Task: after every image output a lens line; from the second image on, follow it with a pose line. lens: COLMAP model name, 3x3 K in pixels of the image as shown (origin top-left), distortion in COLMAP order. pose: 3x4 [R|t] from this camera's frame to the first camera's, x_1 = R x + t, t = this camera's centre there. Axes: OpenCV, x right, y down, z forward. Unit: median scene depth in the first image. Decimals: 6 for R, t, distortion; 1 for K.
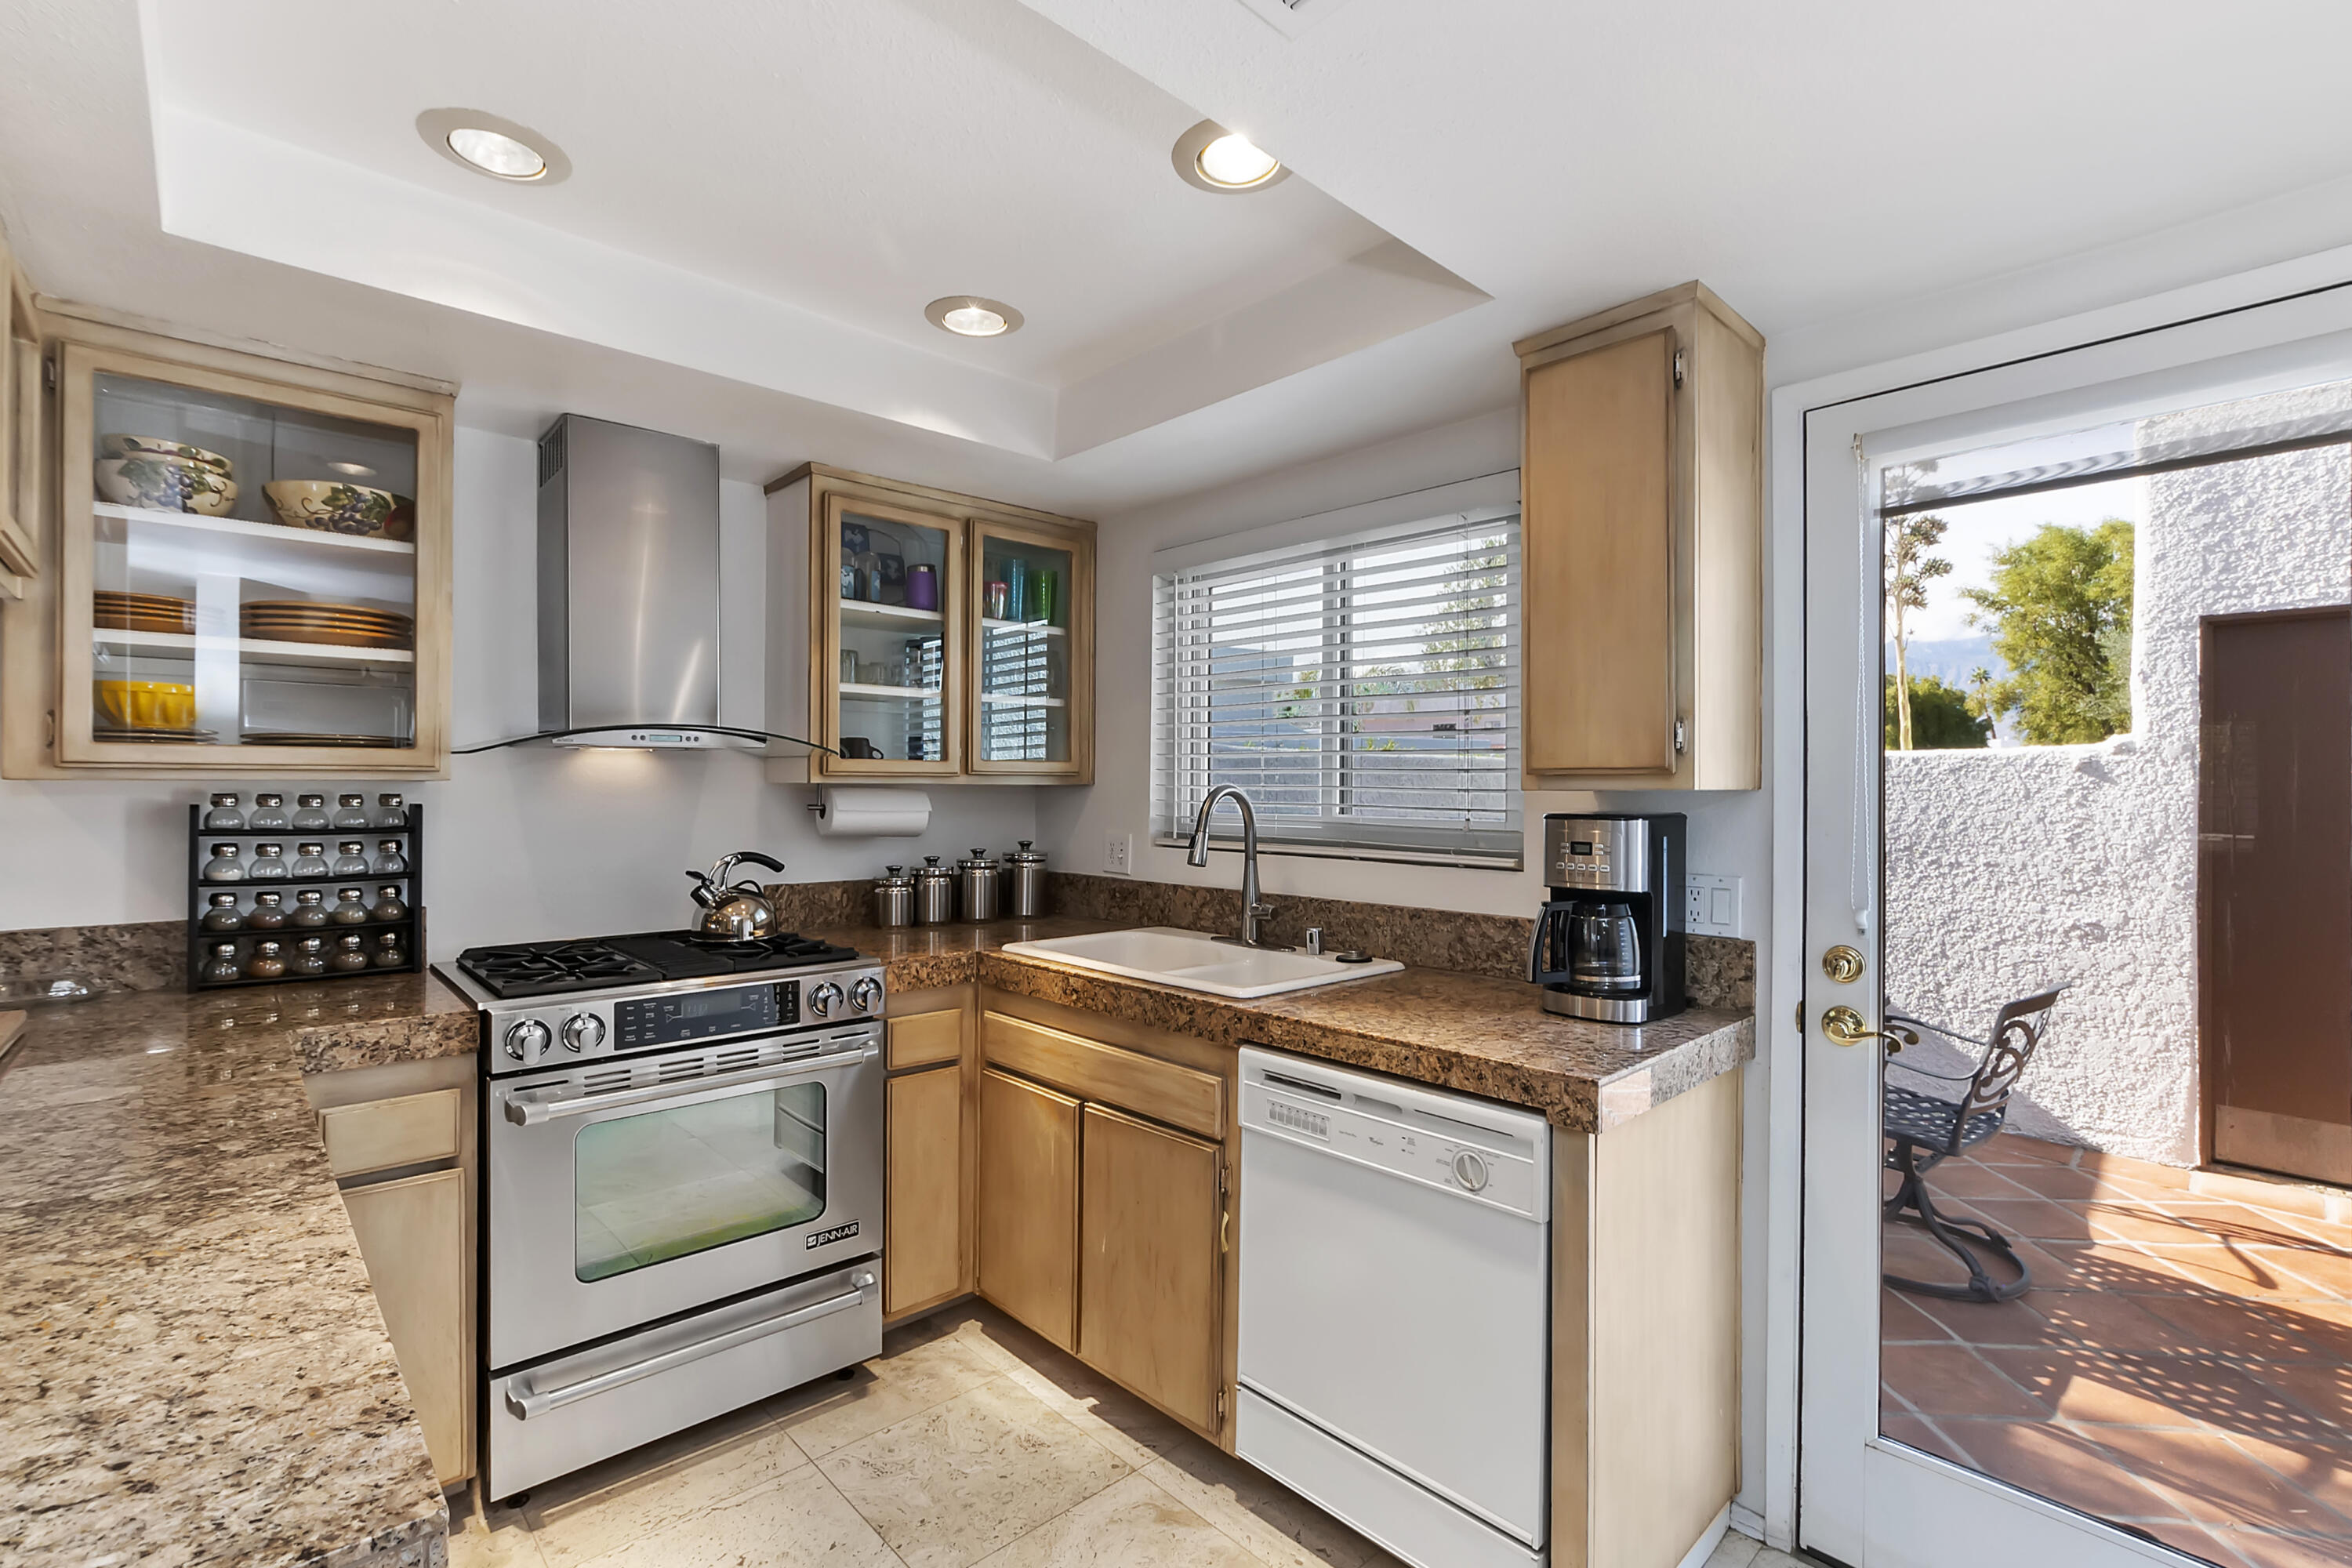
lens RADIAL K [[1029.4, 0, 1171.6], [0, 1029.4, 792.7], [0, 0, 1]] dist [-0.018705, 0.000211]
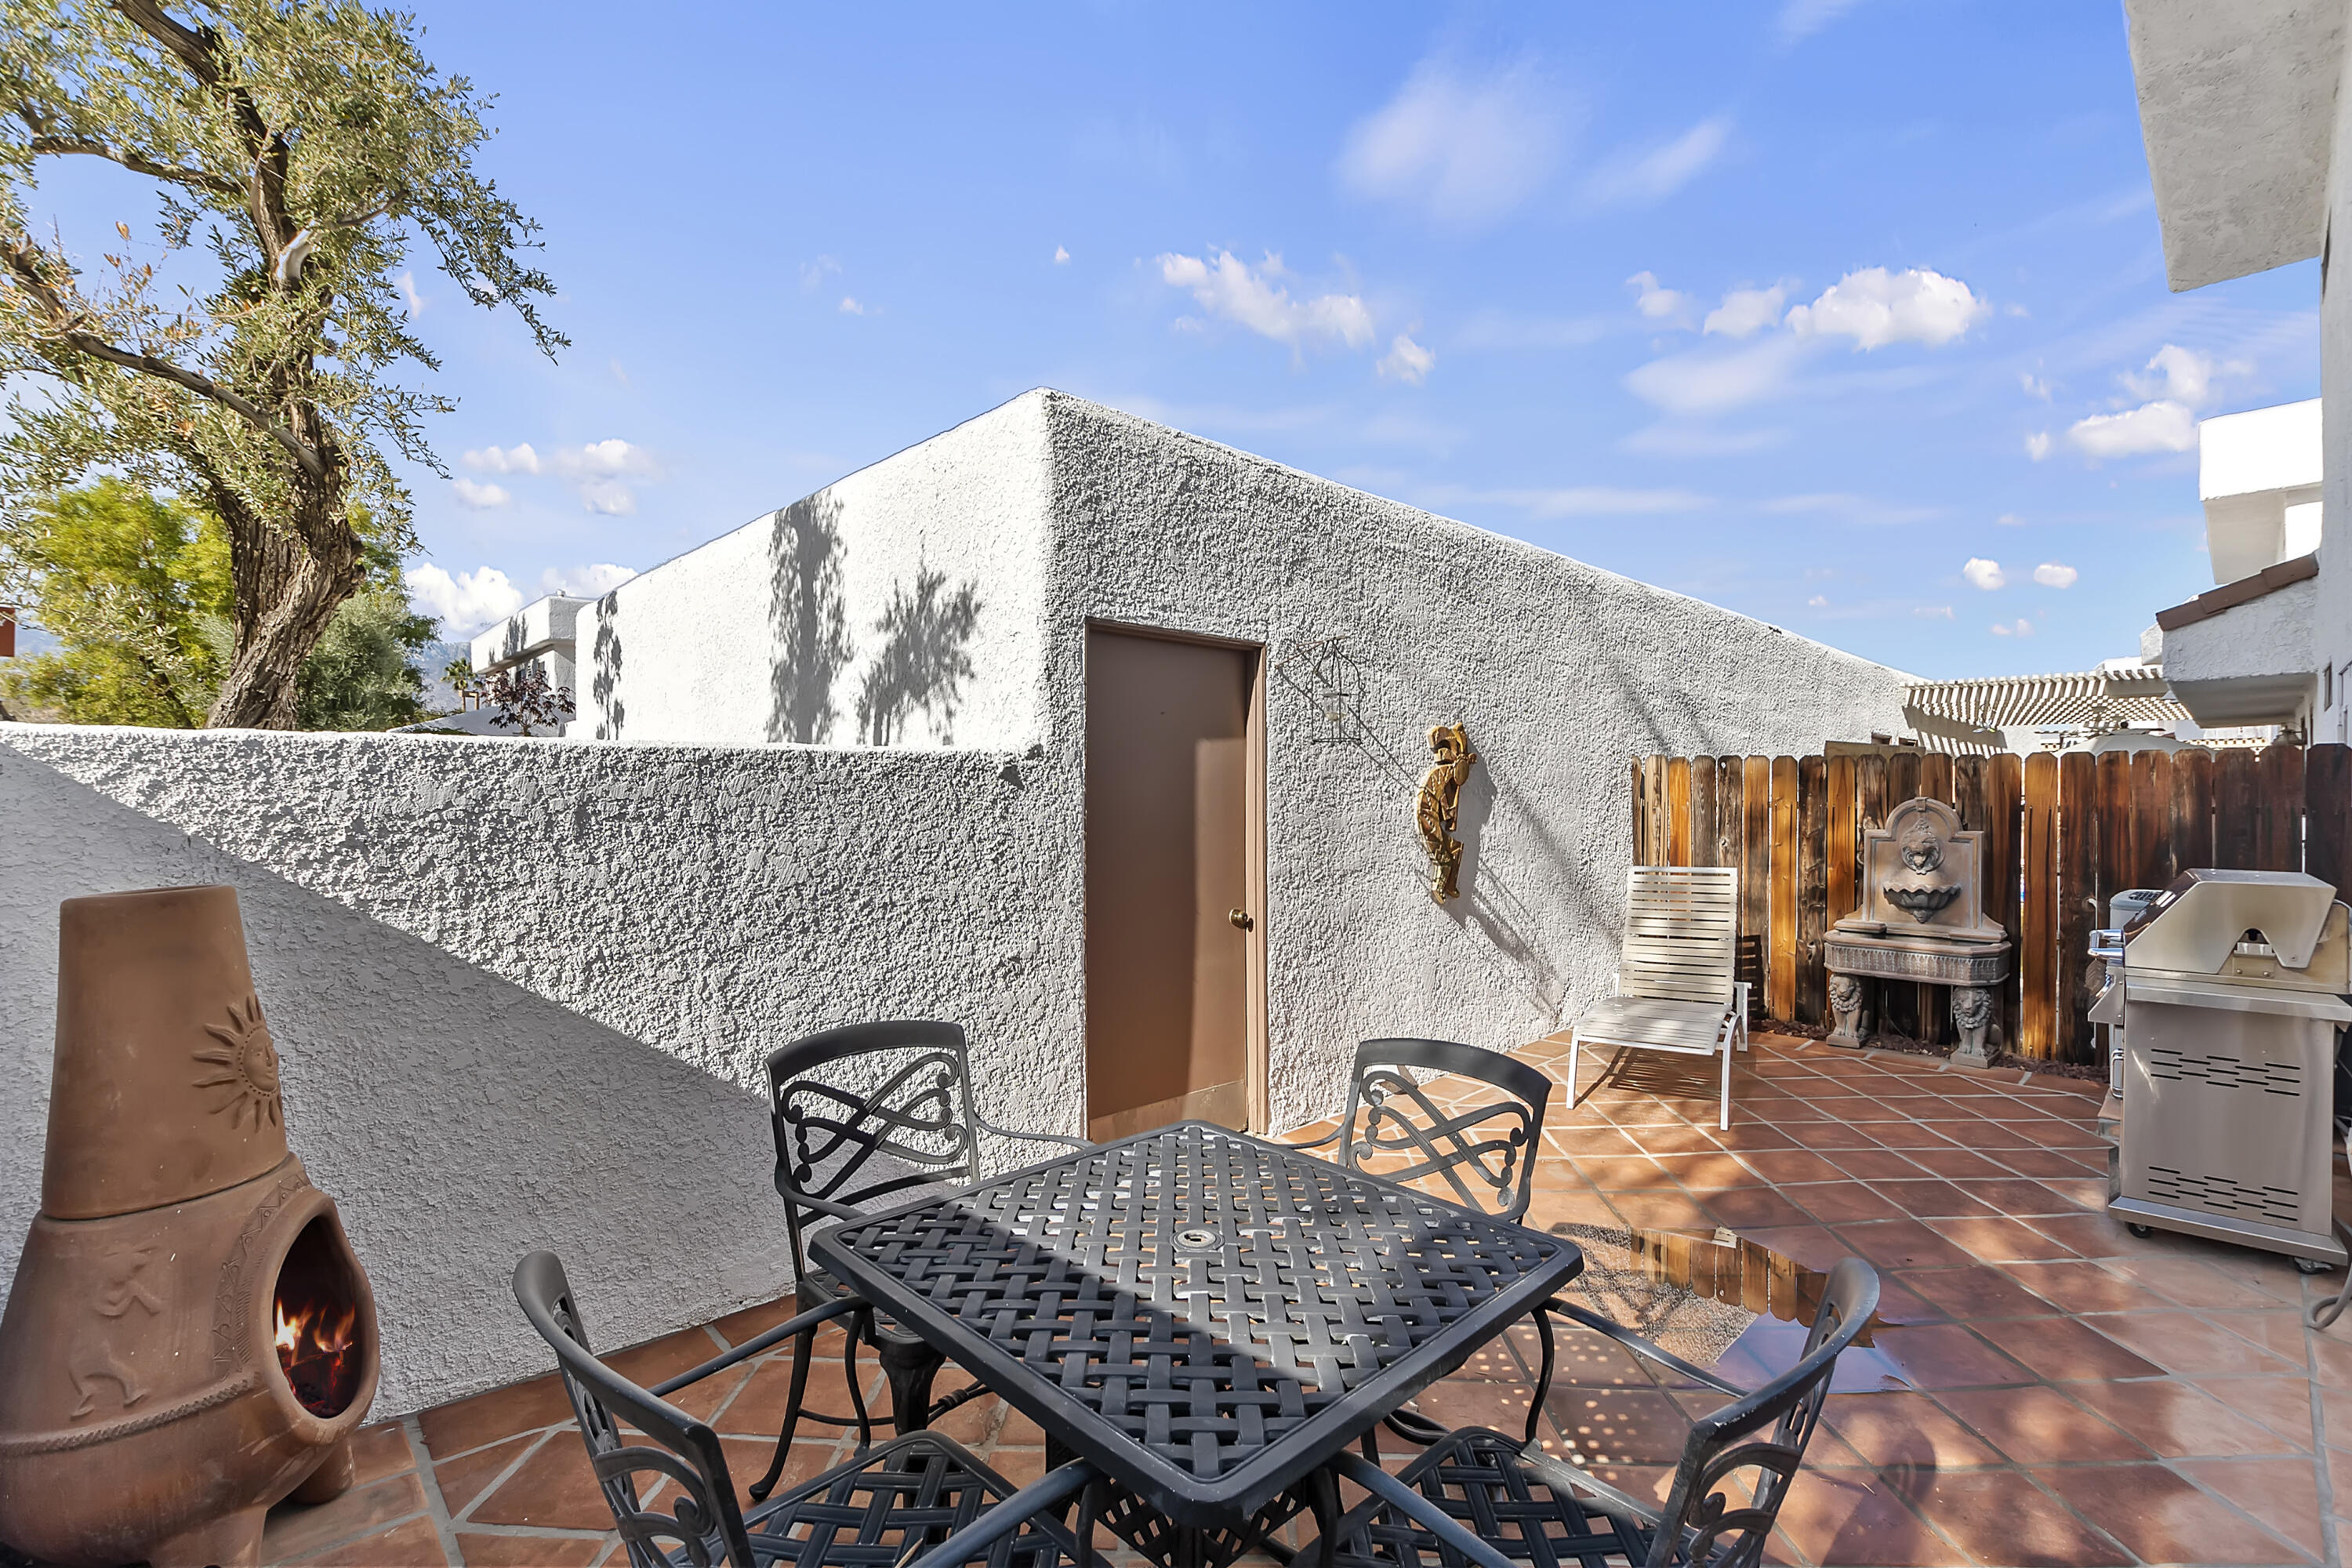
lens RADIAL K [[1033.2, 0, 1182.4], [0, 1033.2, 802.0], [0, 0, 1]] dist [-0.017016, 0.000430]
pose [[-0.024066, -0.011948, 0.999639, 0.055453], [0.005363, 0.999913, 0.012081, -0.014899], [-0.999696, 0.005652, -0.024000, 1.210314]]
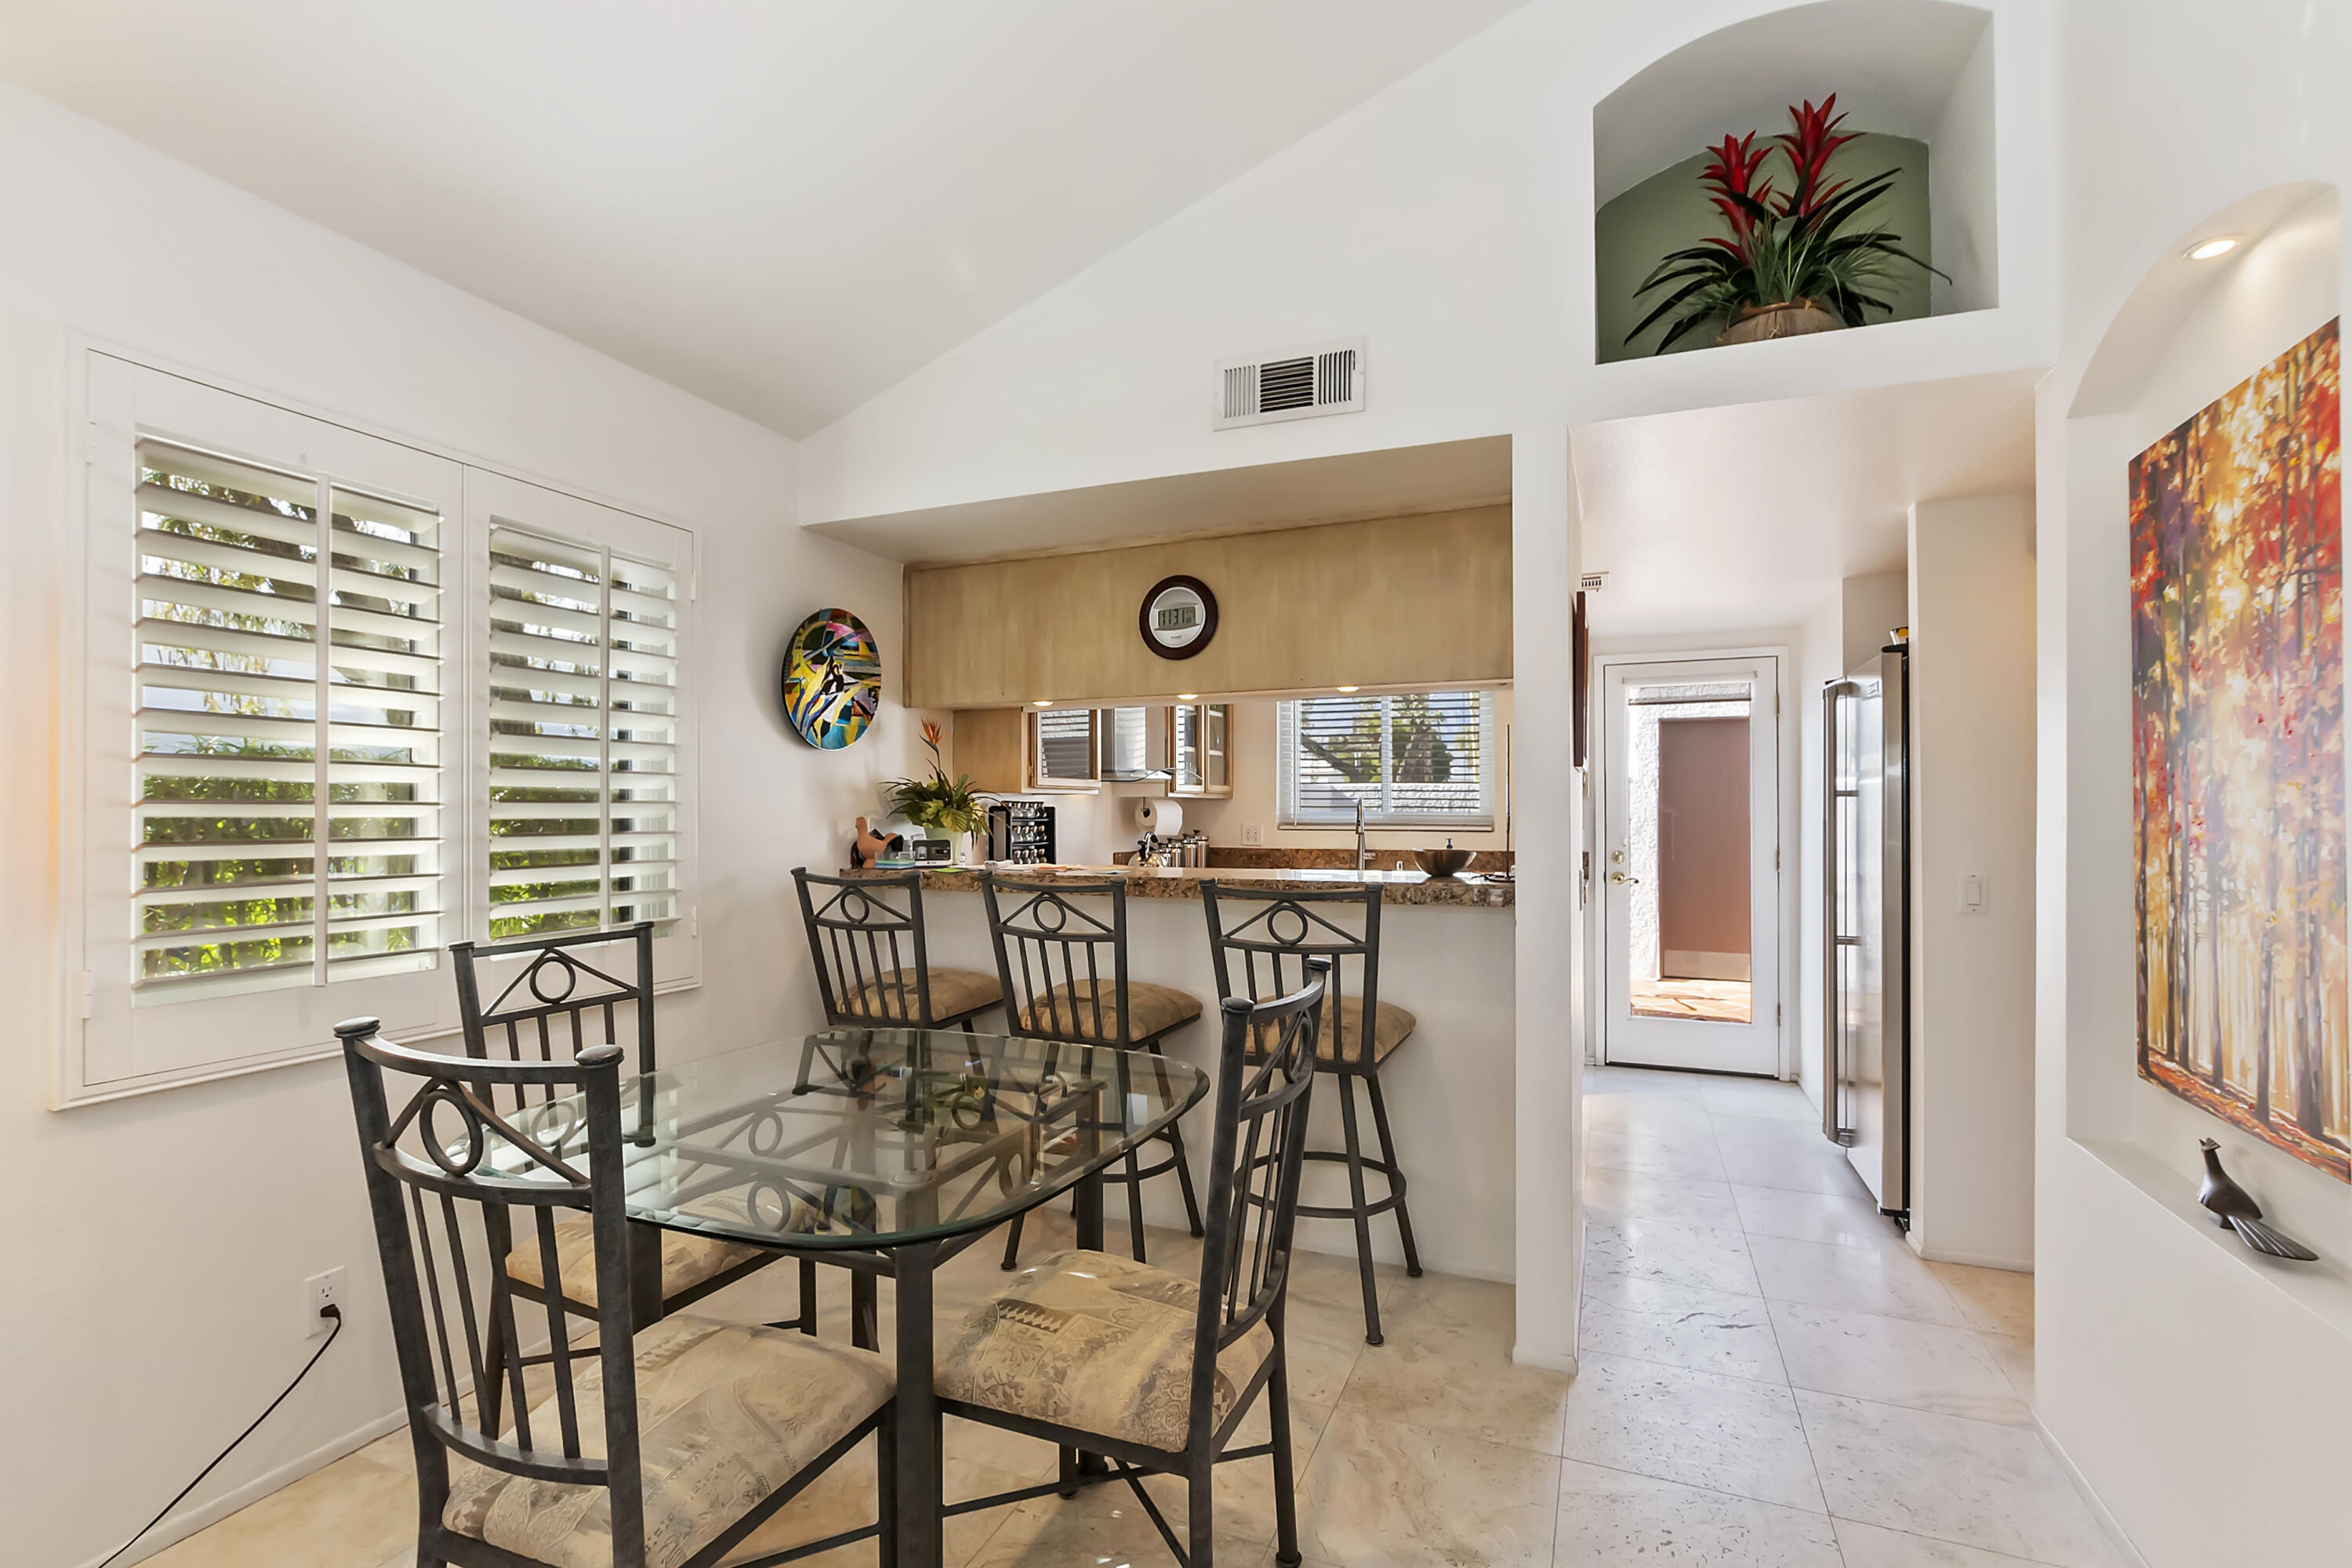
lens RADIAL K [[1033.2, 0, 1182.4], [0, 1033.2, 802.0], [0, 0, 1]] dist [-0.017016, 0.000430]
pose [[0.905313, -0.002963, 0.424734, -0.937963], [0.007276, 0.999937, -0.008534, 0.013701], [-0.424682, 0.010816, 0.905278, -0.622091]]
